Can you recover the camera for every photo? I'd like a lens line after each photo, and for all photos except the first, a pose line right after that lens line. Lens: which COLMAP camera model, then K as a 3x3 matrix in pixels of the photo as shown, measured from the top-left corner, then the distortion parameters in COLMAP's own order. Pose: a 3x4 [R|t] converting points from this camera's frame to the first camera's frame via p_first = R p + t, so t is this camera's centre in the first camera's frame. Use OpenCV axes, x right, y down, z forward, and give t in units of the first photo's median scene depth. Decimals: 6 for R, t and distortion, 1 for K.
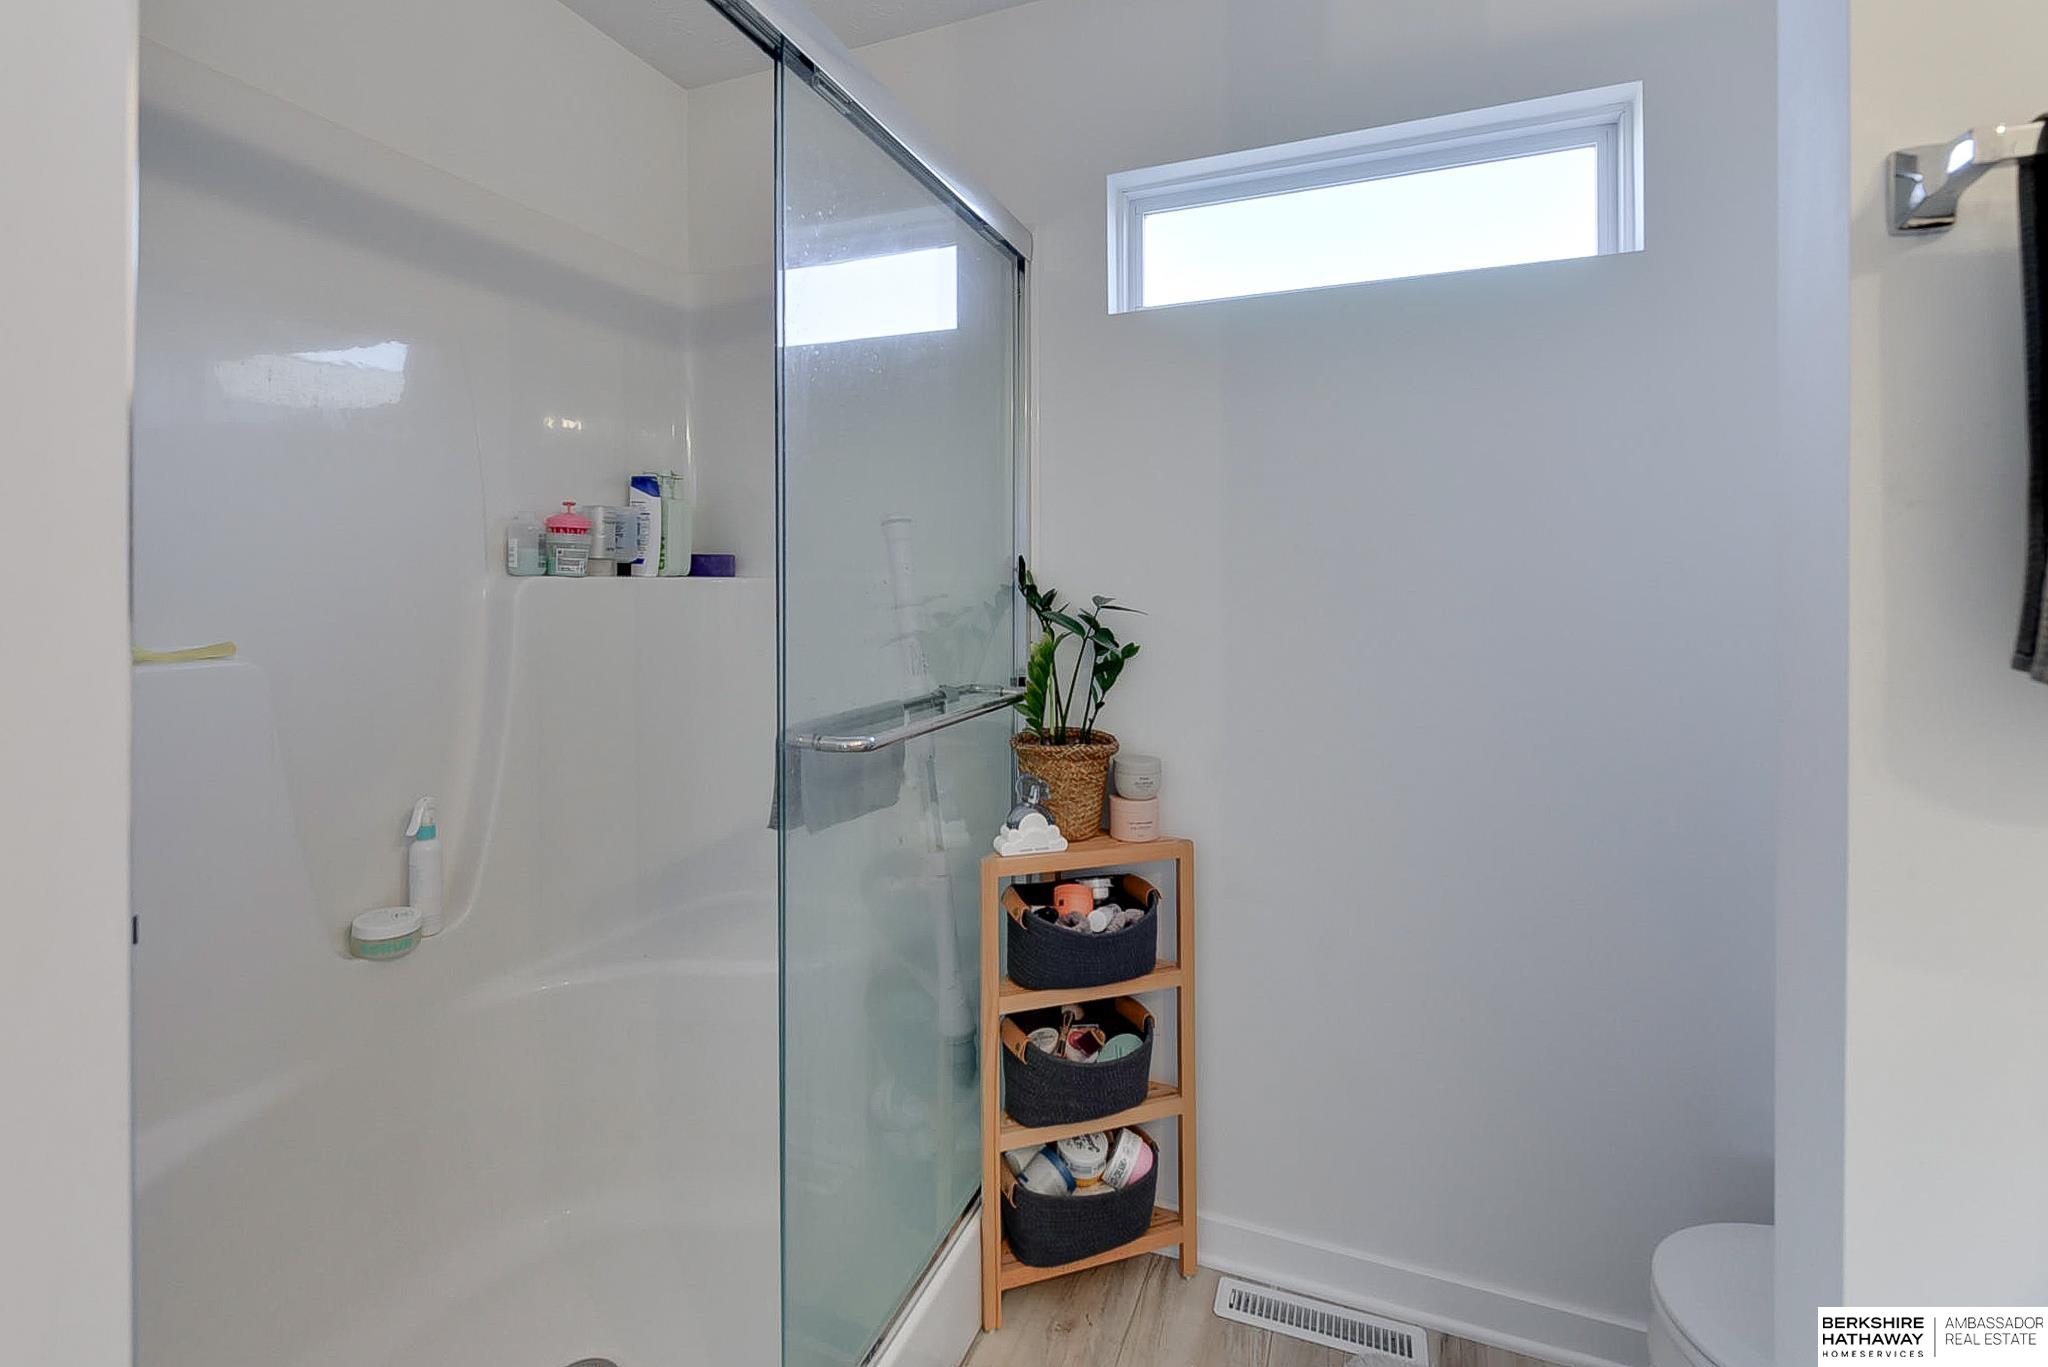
lens RADIAL K [[902.7, 0, 1013.3], [0, 902.7, 575.5], [0, 0, 1]] dist [0.002654, 0.000162]
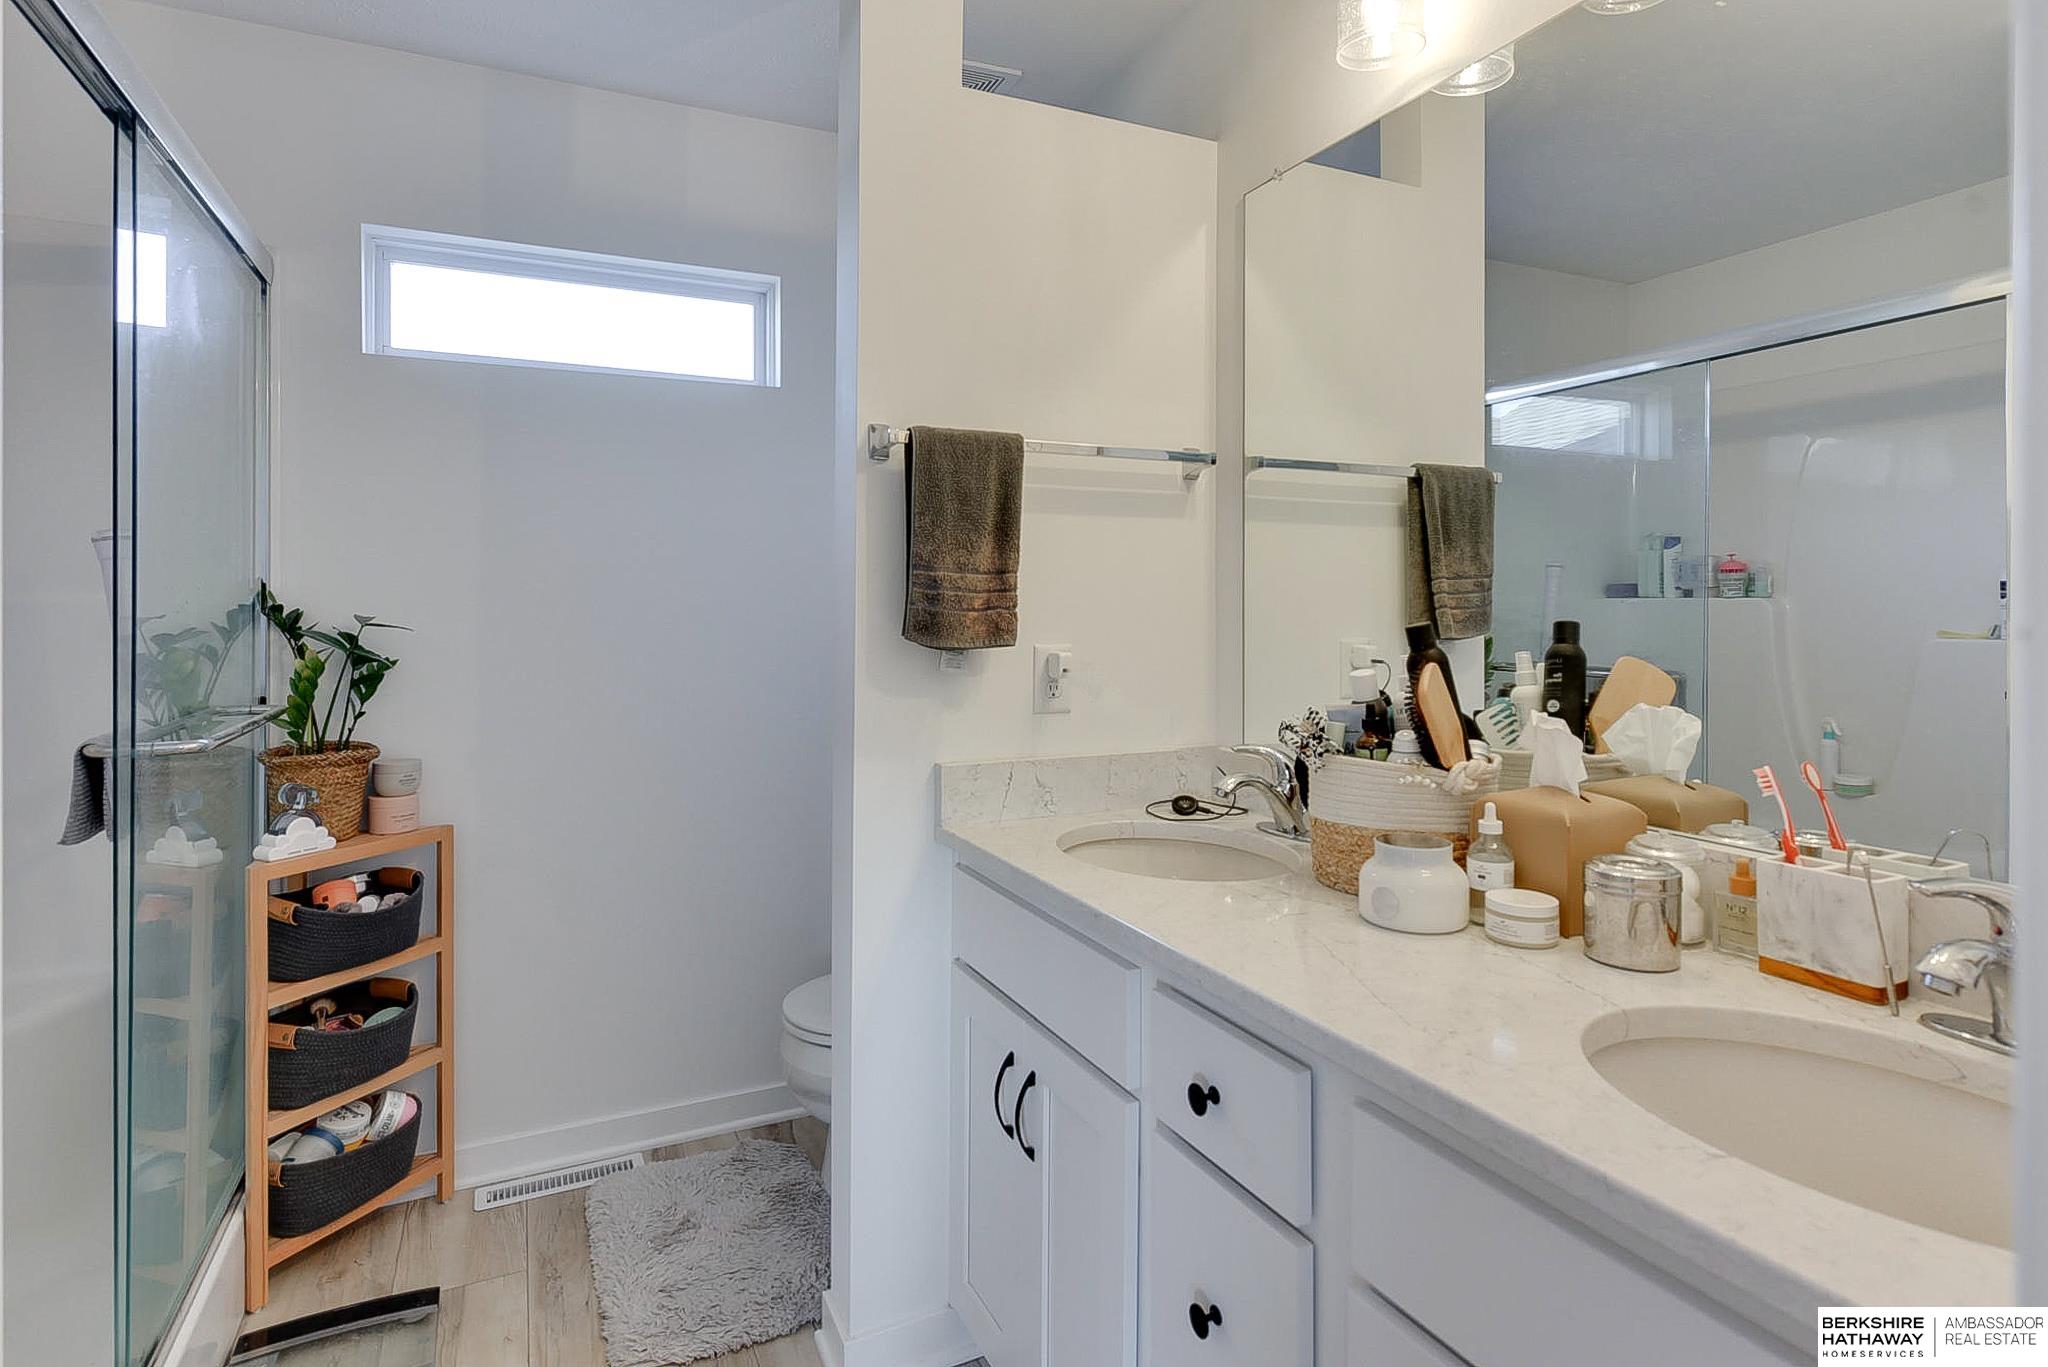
lens RADIAL K [[1018.4, 0, 1017.1], [0, 1018.4, 598.1], [0, 0, 1]] dist [-0.000763, -0.000389]
pose [[0.665148, 0.002539, 0.746707, -0.300639], [-0.005841, 0.999981, 0.001803, -0.004532], [-0.746689, -0.005561, 0.665150, -0.417989]]
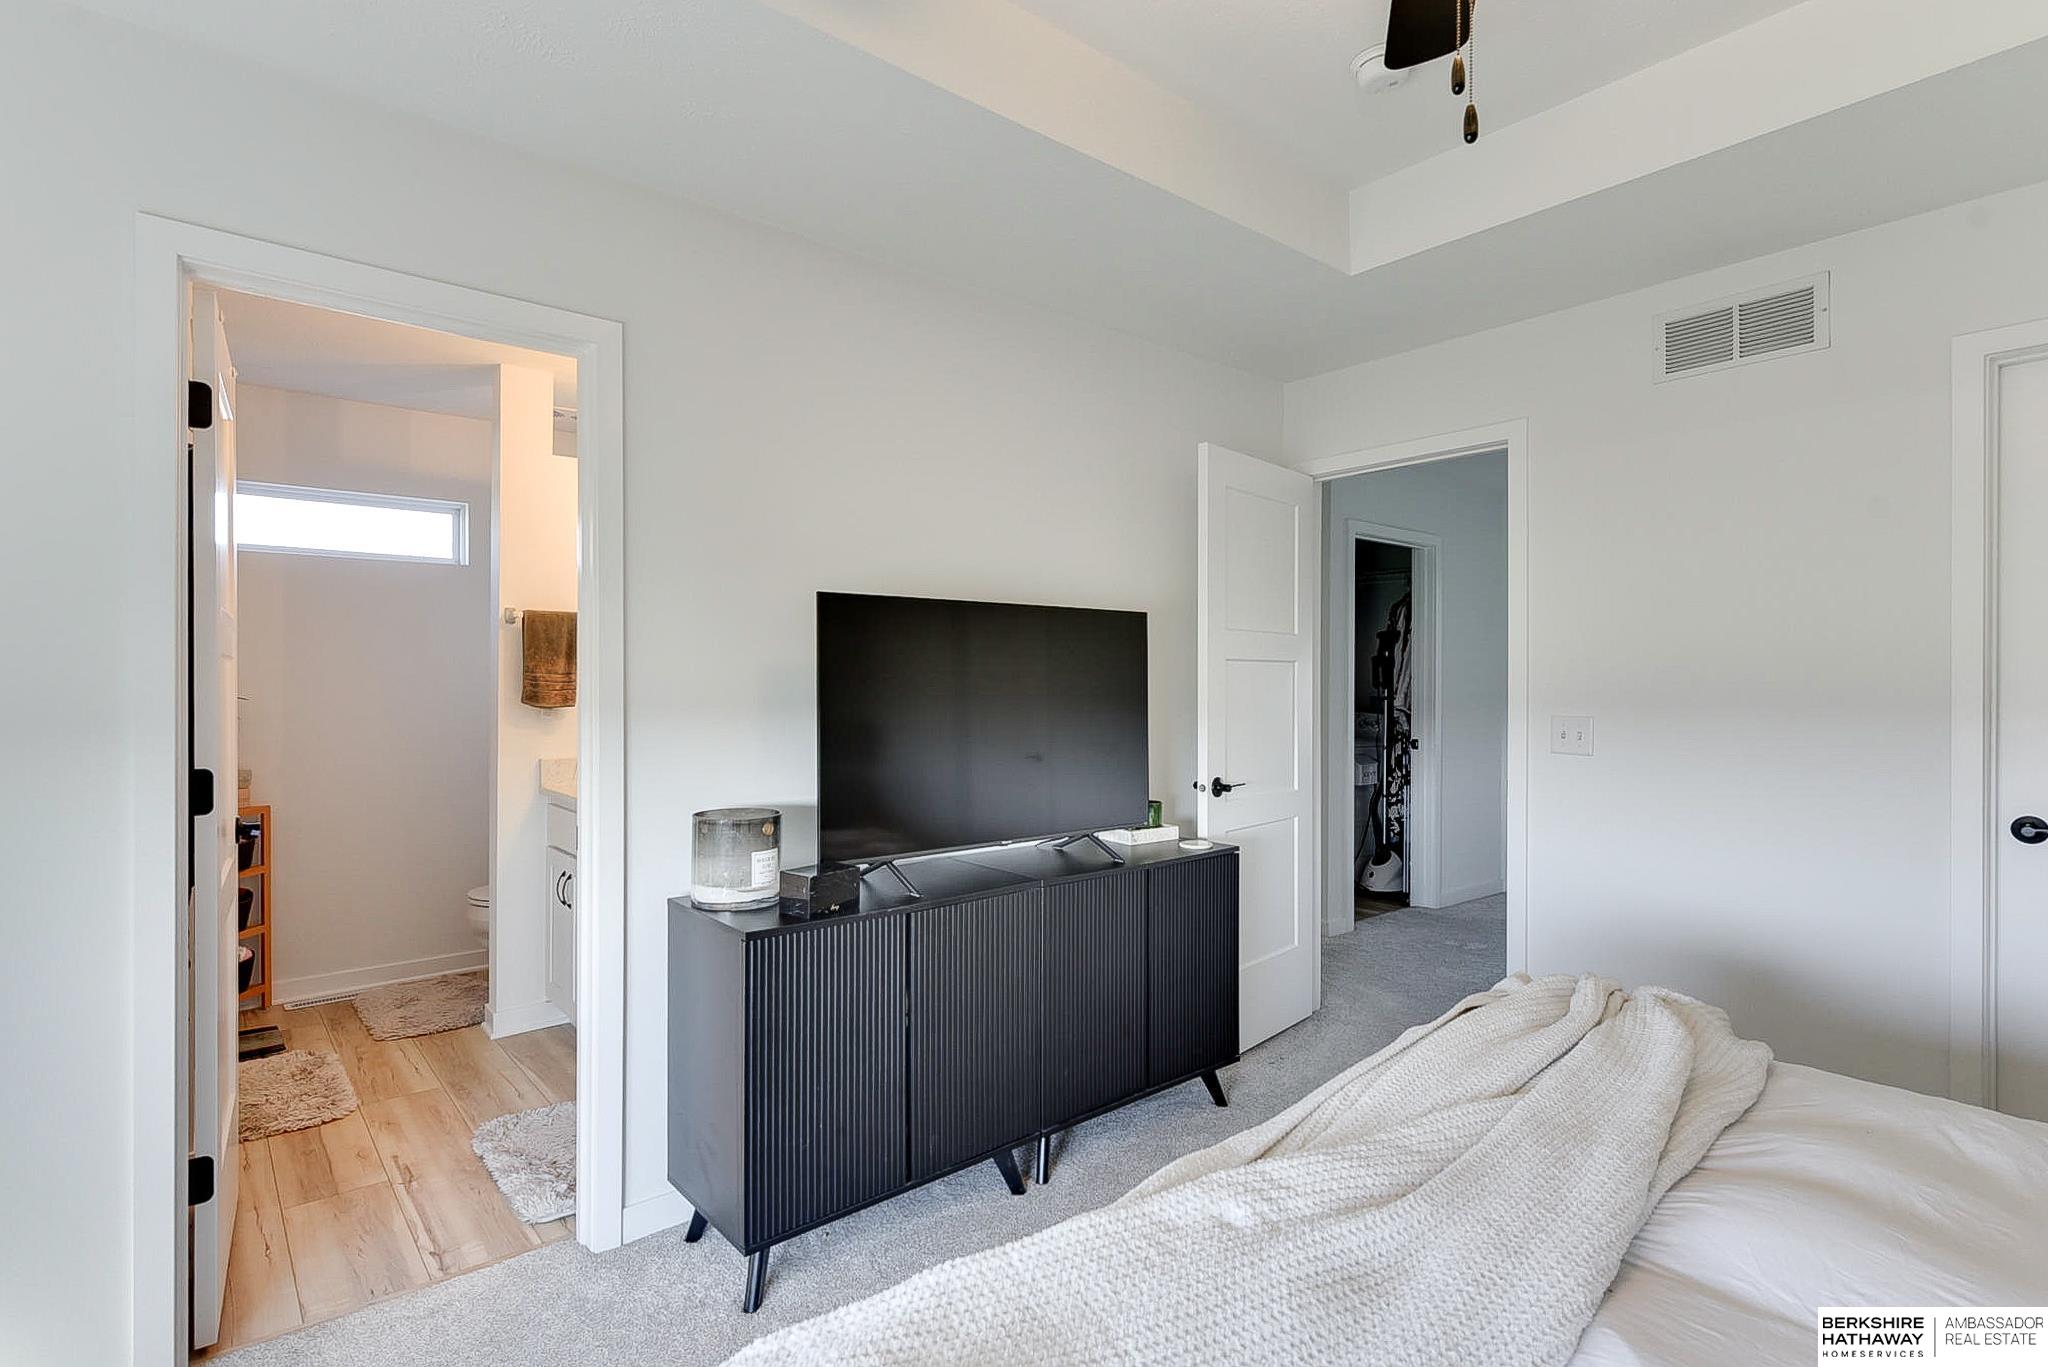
lens RADIAL K [[1006.2, 0, 1024.0], [0, 1006.2, 683.5], [0, 0, 1]] dist [0.000251, -0.000123]
pose [[0.458418, -0.000707, 0.888736, -1.134810], [-0.006810, 0.999968, 0.004308, -0.023682], [-0.888711, -0.008028, 0.458398, -1.734161]]
